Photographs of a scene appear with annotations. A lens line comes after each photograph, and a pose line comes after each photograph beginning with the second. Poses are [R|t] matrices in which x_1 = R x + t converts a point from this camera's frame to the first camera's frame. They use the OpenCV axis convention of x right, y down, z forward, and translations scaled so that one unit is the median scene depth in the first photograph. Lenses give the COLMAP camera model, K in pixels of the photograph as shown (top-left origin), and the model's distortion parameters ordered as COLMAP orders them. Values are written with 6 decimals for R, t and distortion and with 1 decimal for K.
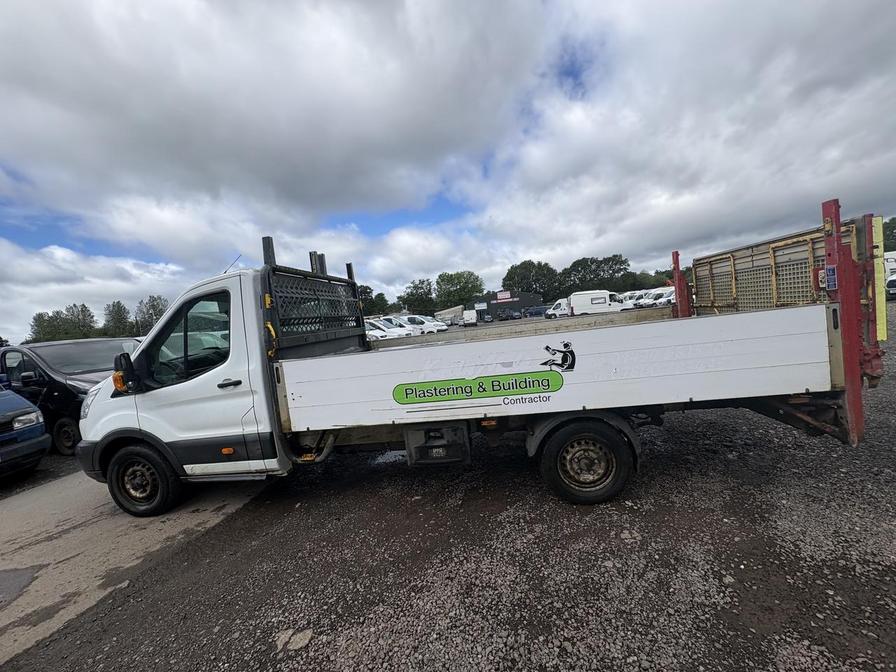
lens RADIAL K [[359.2, 0, 448.0], [0, 359.2, 336.0], [0, 0, 1]] dist [0.000732, -0.000108]
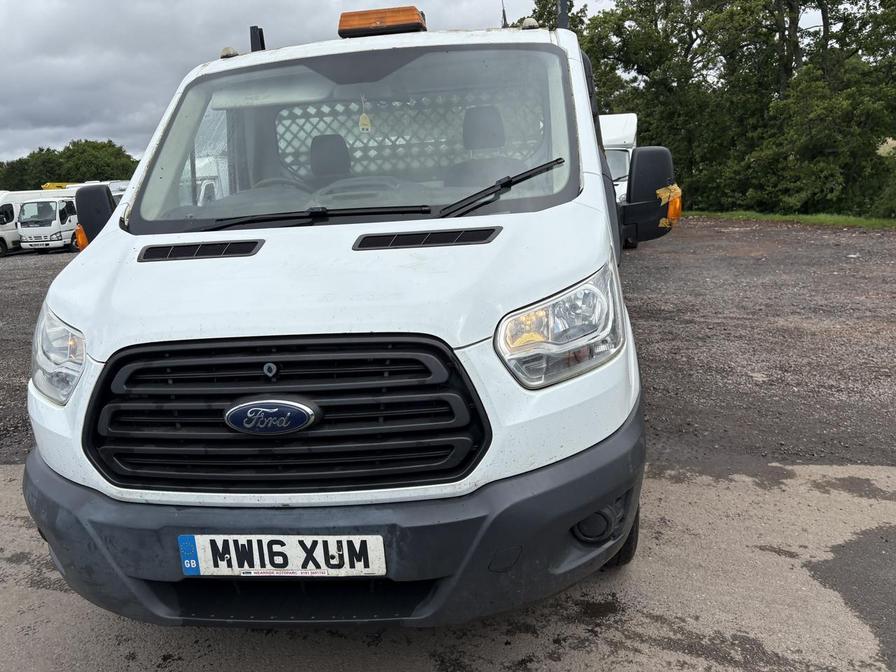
lens RADIAL K [[684.5, 0, 448.0], [0, 684.5, 336.0], [0, 0, 1]] dist [0.049049, -0.061325]
pose [[-0.018945, -0.108893, 0.993873, -2.014273], [0.121230, 0.986467, 0.110392, 0.173878], [-0.992444, 0.122579, -0.005488, 1.458942]]
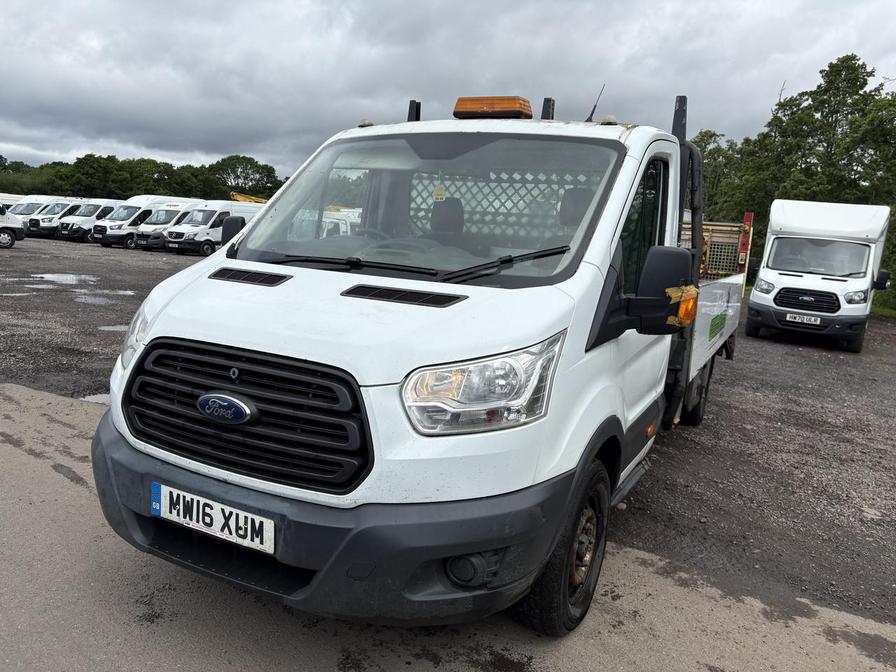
lens RADIAL K [[684.5, 0, 448.0], [0, 684.5, 336.0], [0, 0, 1]] dist [0.049049, -0.061325]
pose [[0.314586, -0.008530, 0.949191, -2.087533], [-0.054457, 0.998150, 0.027019, 0.173705], [-0.947666, -0.060190, 0.313540, 1.118756]]
